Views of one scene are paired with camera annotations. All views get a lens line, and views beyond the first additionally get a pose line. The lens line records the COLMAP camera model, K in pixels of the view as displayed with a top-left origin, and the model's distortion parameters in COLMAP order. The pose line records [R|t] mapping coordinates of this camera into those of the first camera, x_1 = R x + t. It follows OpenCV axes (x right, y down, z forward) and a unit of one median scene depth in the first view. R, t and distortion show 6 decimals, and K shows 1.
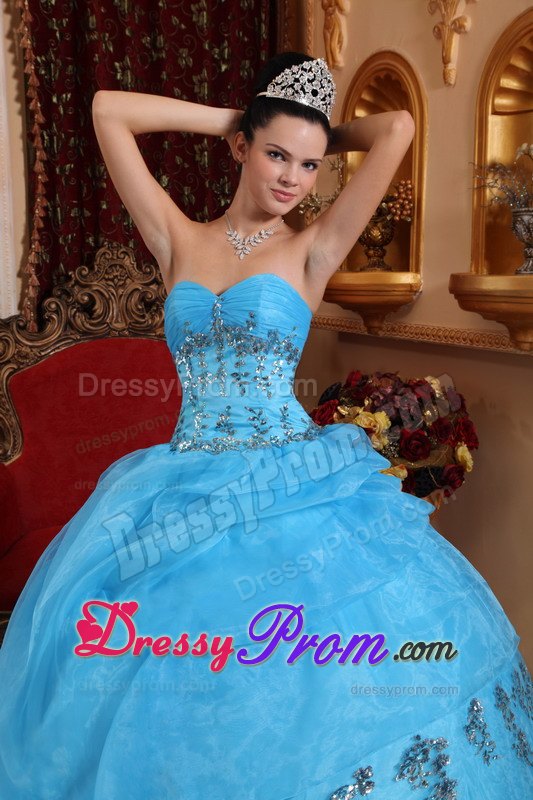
lens RADIAL K [[1096.7, 0, 266.5], [0, 1096.7, 400.0], [0, 0, 1]] dist [0.176529, 0.014093]
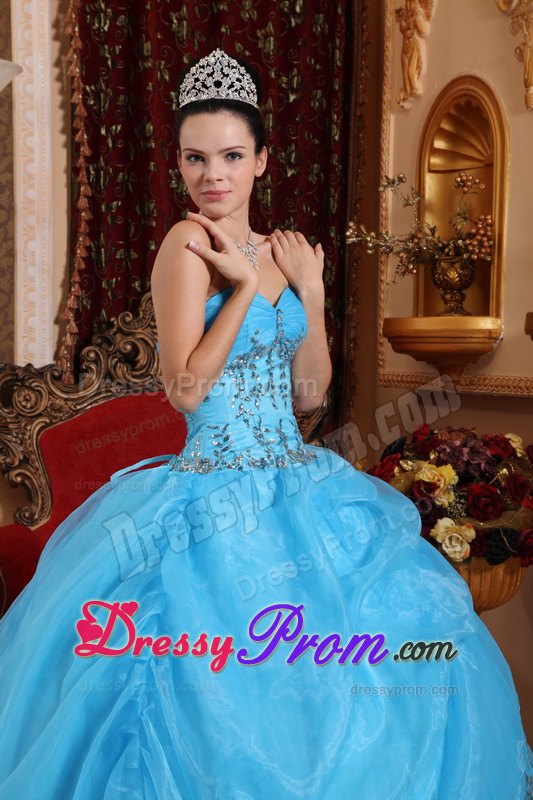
lens RADIAL K [[1464.7, 0, 266.5], [0, 1464.7, 400.0], [0, 0, 1]] dist [0.319319, -0.076506]
pose [[0.996418, 0.015829, -0.083070, 0.047918], [-0.024395, 0.994367, -0.103142, 0.071516], [0.080970, 0.104799, 0.991192, -0.168373]]
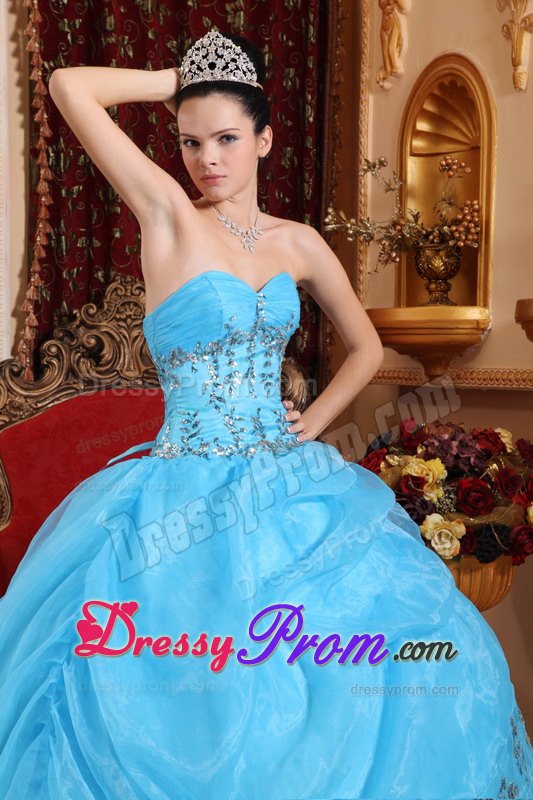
lens RADIAL K [[1690.1, 0, 266.5], [0, 1690.1, 400.0], [0, 0, 1]] dist [0.422298, -0.235358]
pose [[0.998926, 0.011129, -0.044974, 0.026883], [-0.016384, 0.992851, -0.118233, 0.103898], [0.043337, 0.118843, 0.991967, -0.270753]]
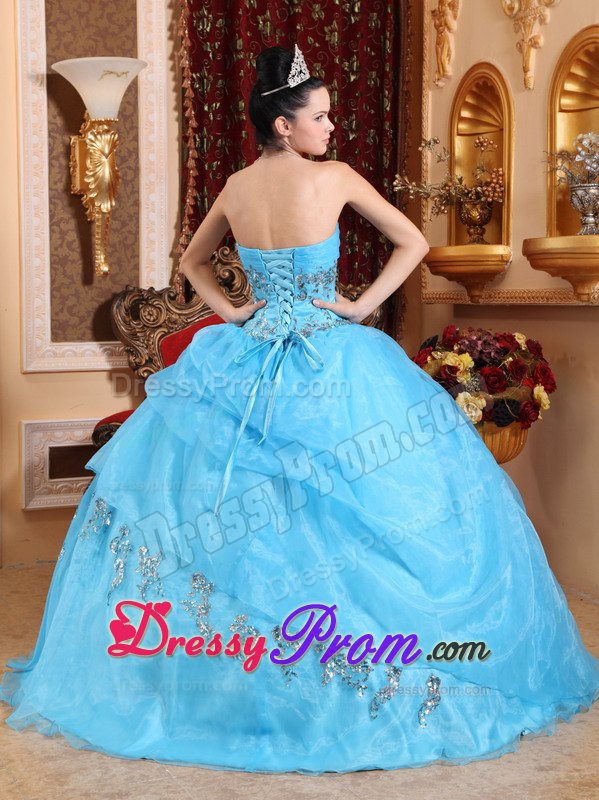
lens RADIAL K [[1492.0, 0, 298.1], [0, 1492.0, 351.9], [0, 0, 1]] dist [0.223075, -0.018127]
pose [[0.992960, 0.005210, -0.118332, 0.097645], [-0.017927, 0.994133, -0.106665, 0.157147], [0.117083, 0.108035, 0.987228, -0.535117]]
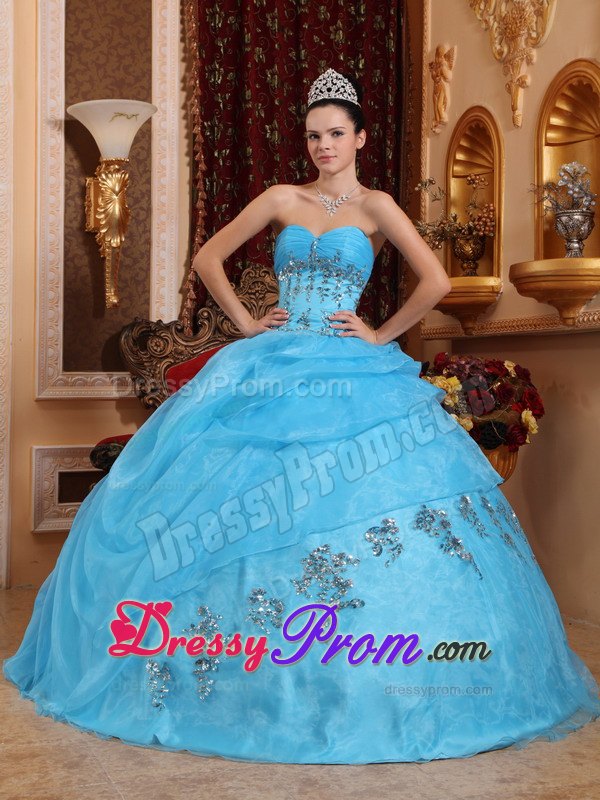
lens RADIAL K [[1311.5, 0, 302.0], [0, 1311.5, 342.6], [0, 0, 1]] dist [0.143292, 0.077500]
pose [[0.987047, 0.003290, -0.160397, 0.144754], [-0.032159, 0.983555, -0.177721, 0.200811], [0.157174, 0.180577, 0.970921, -0.382350]]
